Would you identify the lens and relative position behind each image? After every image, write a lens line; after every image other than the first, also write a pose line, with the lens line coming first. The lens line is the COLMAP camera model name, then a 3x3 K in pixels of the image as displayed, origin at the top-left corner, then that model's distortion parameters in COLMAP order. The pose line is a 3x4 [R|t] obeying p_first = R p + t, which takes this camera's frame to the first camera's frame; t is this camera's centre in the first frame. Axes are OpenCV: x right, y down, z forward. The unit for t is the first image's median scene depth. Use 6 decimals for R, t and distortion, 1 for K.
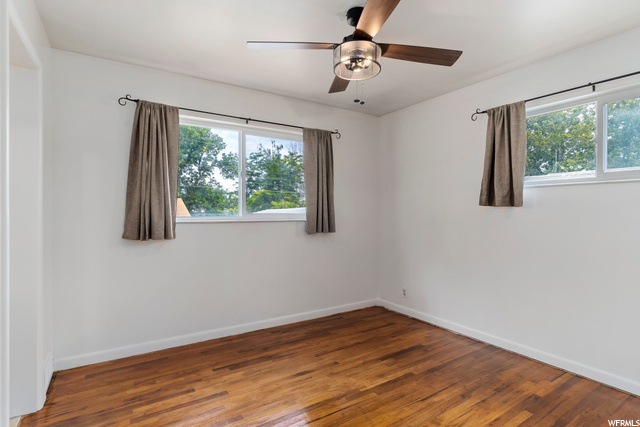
lens RADIAL K [[334.9, 0, 320.0], [0, 334.9, 213.5], [0, 0, 1]] dist [-0.004052, -0.000030]
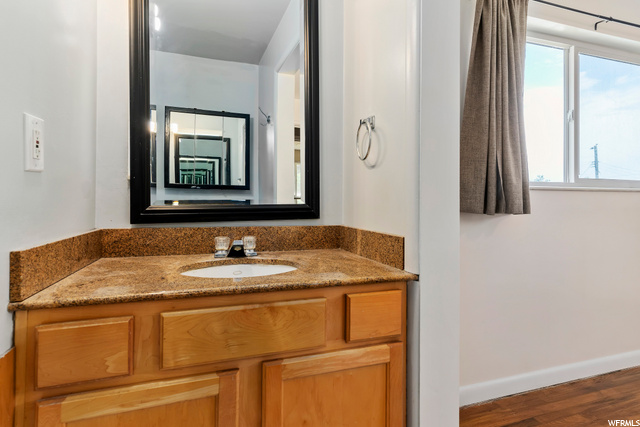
lens RADIAL K [[334.9, 0, 320.0], [0, 334.9, 213.5], [0, 0, 1]] dist [-0.004052, -0.000030]
pose [[0.965439, 0.001660, -0.260623, -0.655358], [-0.001456, 0.999998, 0.000975, 0.074423], [0.260625, -0.000561, 0.965440, 0.338188]]
